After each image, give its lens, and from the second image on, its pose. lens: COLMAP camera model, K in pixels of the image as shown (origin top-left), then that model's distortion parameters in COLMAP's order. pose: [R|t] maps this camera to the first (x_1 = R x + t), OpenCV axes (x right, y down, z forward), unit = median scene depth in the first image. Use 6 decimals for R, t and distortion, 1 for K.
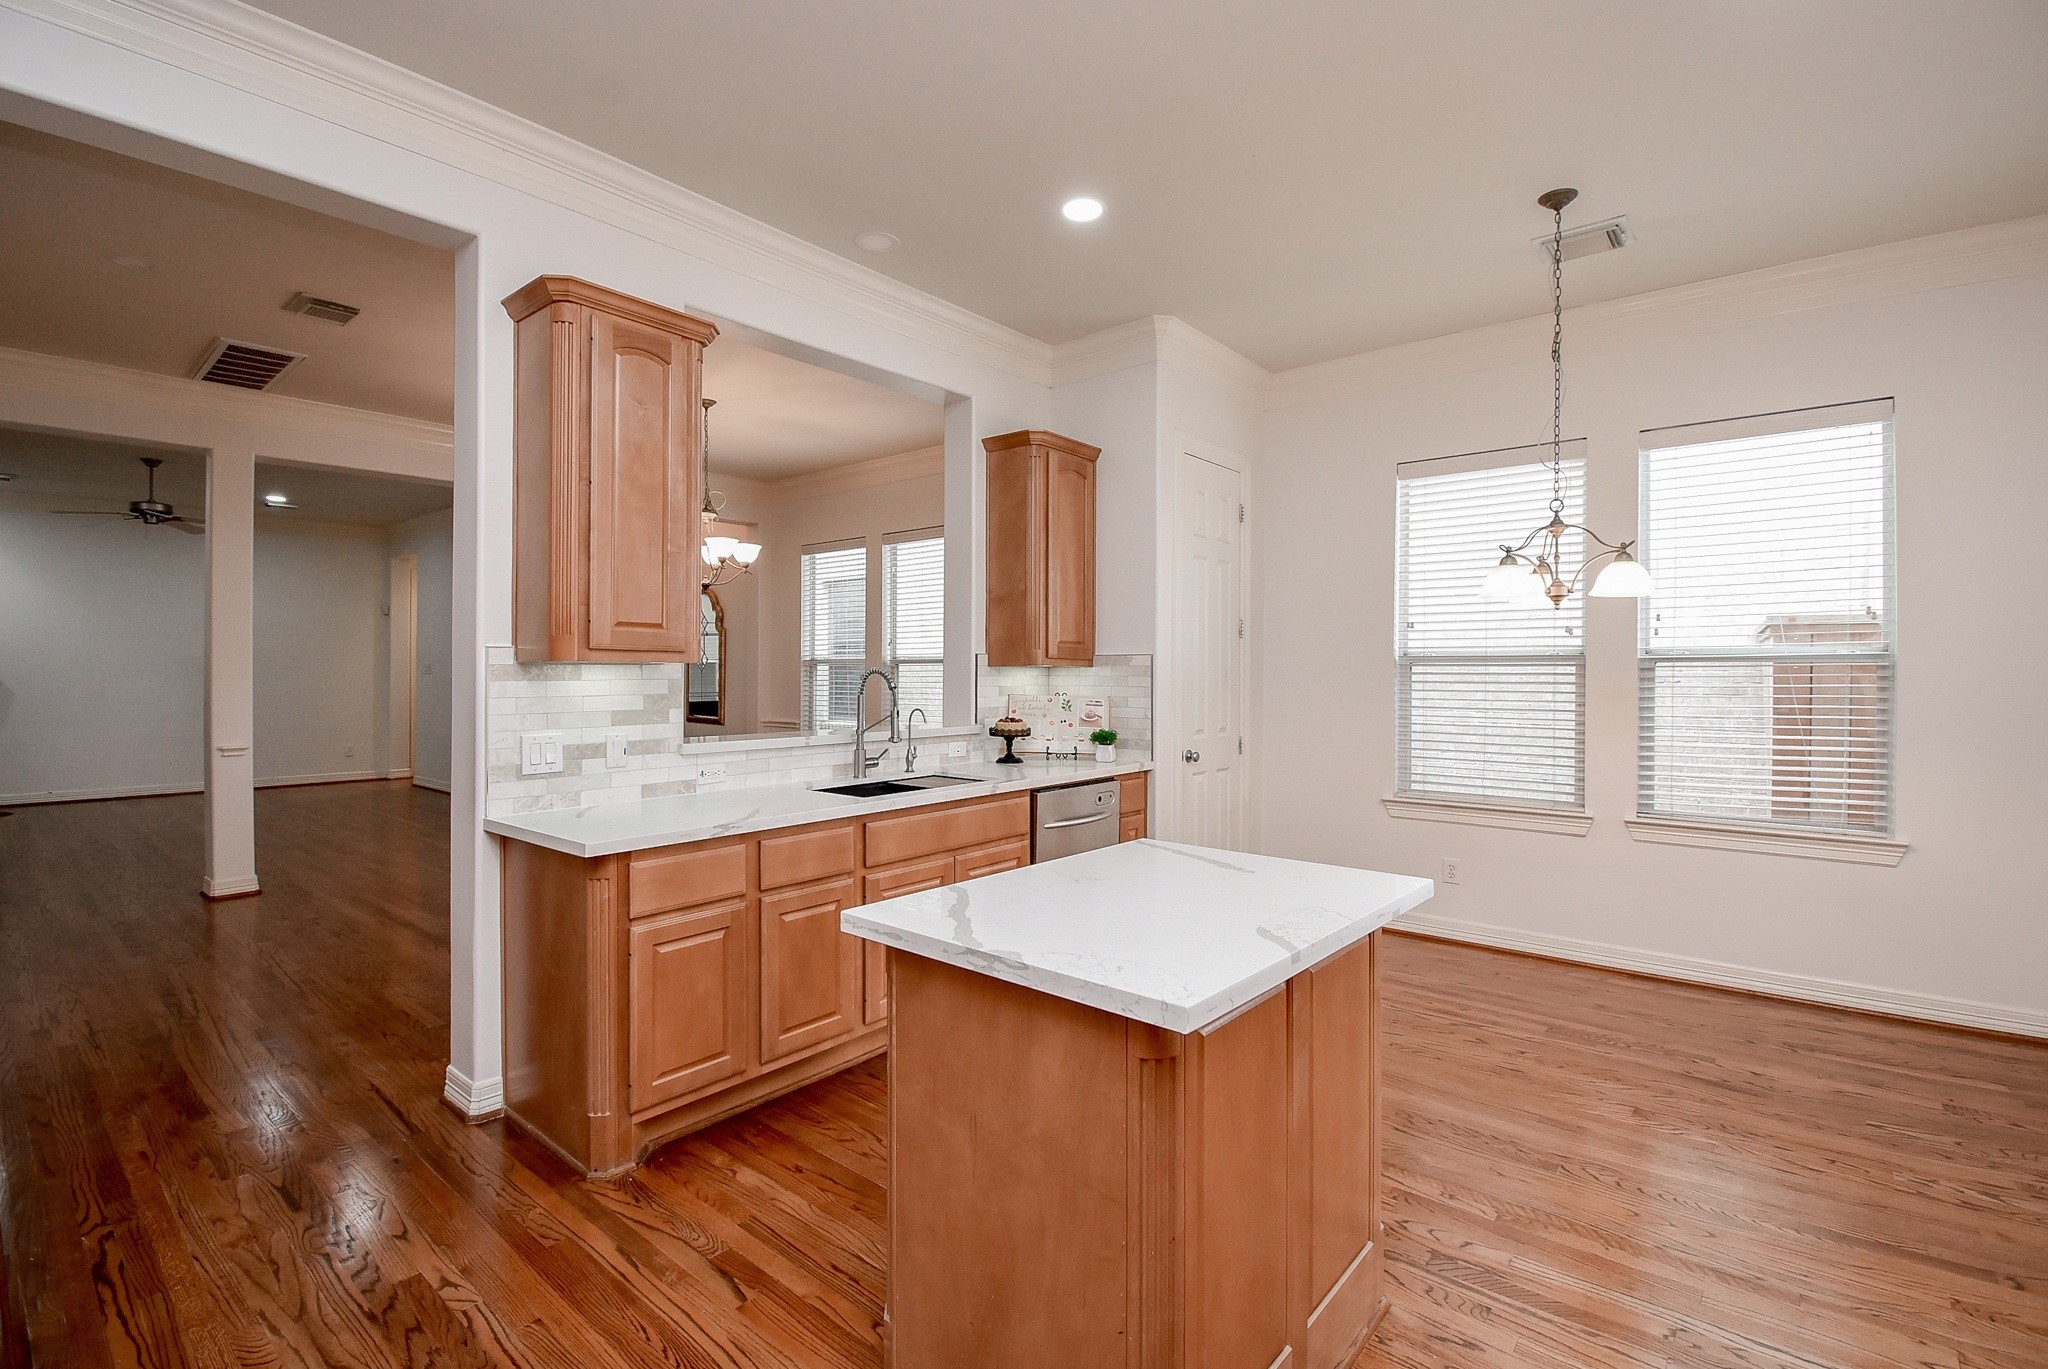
lens RADIAL K [[926.0, 0, 1028.2], [0, 926.0, 677.3], [0, 0, 1]] dist [0.015974, -0.023336]
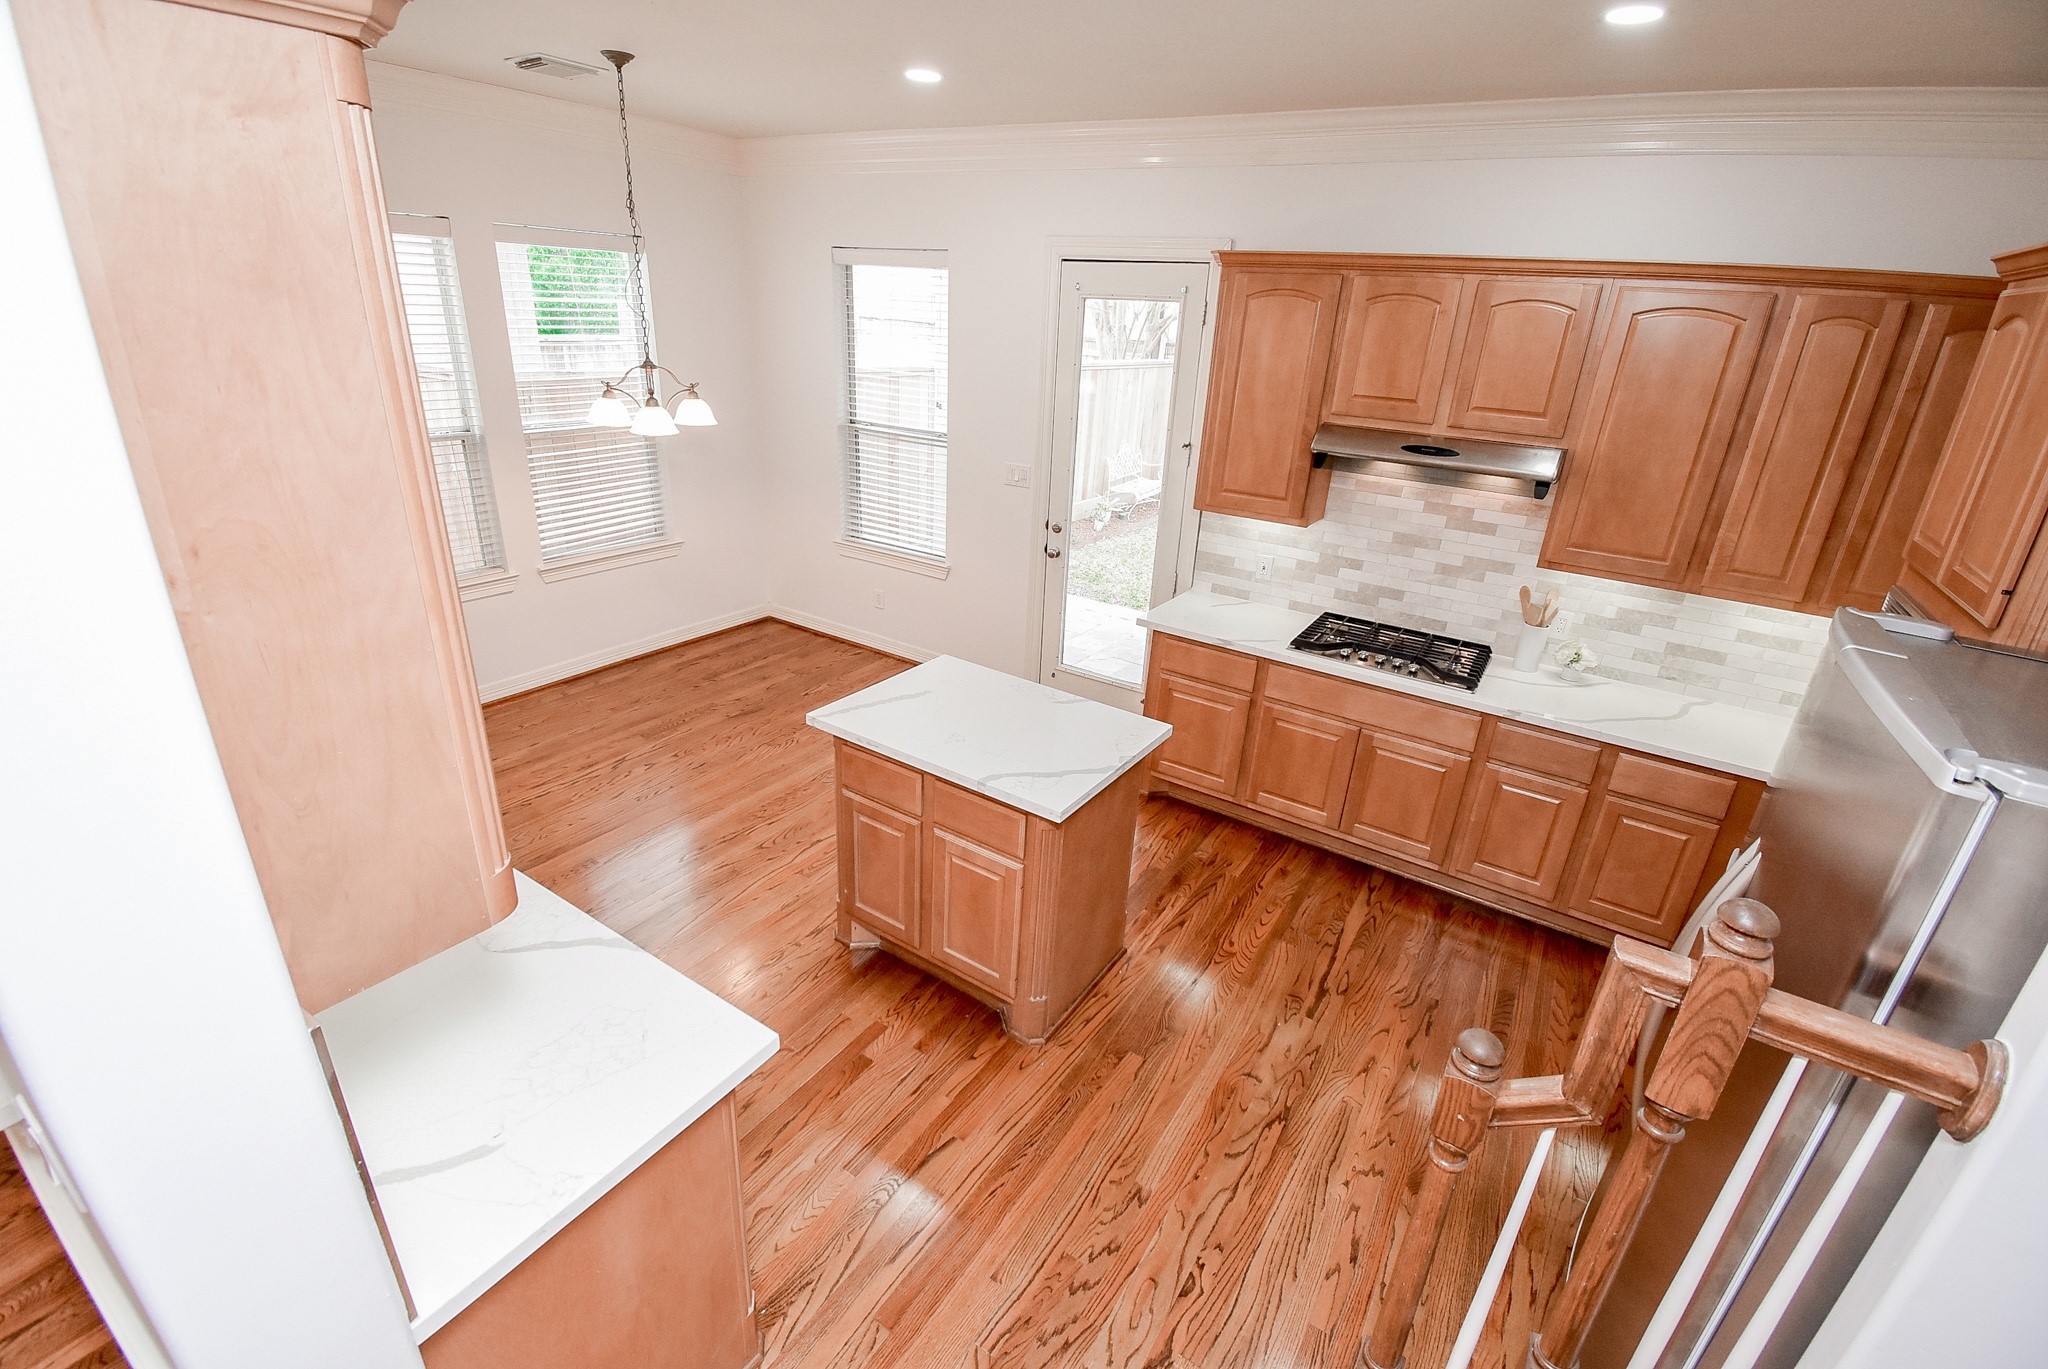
lens RADIAL K [[903.8, 0, 1030.2], [0, 903.8, 677.2], [0, 0, 1]] dist [0.021611, -0.025958]
pose [[-0.126361, -0.385660, 0.913947, -0.668401], [-0.050652, 0.922639, 0.382325, -0.233622], [-0.990690, 0.002018, -0.136120, 0.570780]]
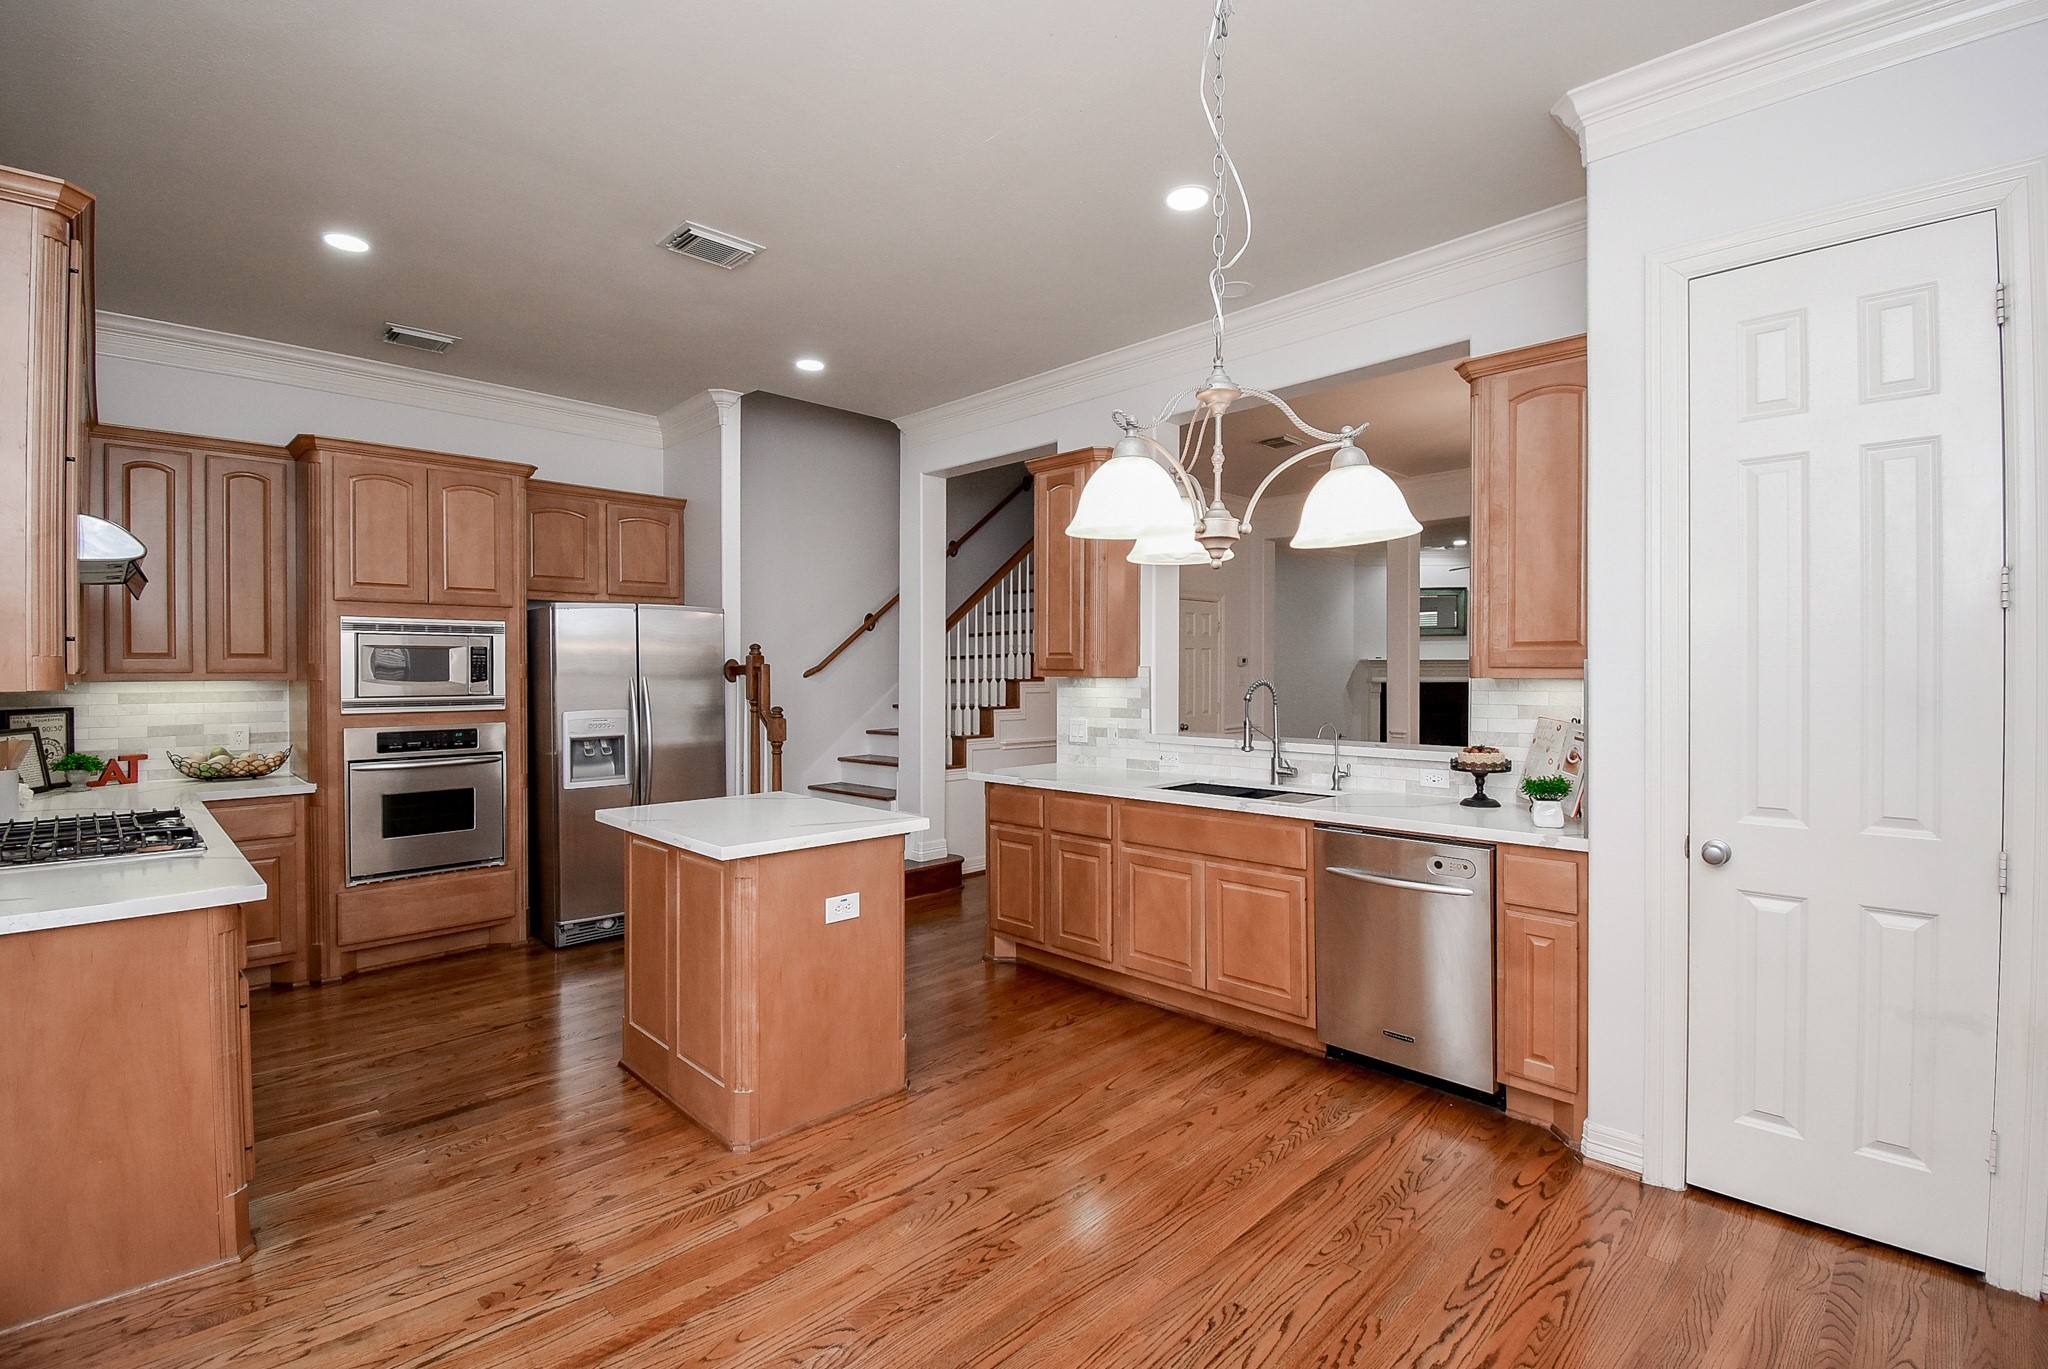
lens RADIAL K [[926.0, 0, 1028.2], [0, 926.0, 677.3], [0, 0, 1]] dist [0.015974, -0.023336]
pose [[-0.087391, 0.004120, -0.996166, 0.906873], [-0.005146, 0.999976, 0.004587, -0.017485], [0.996161, 0.005527, -0.087368, 0.820730]]
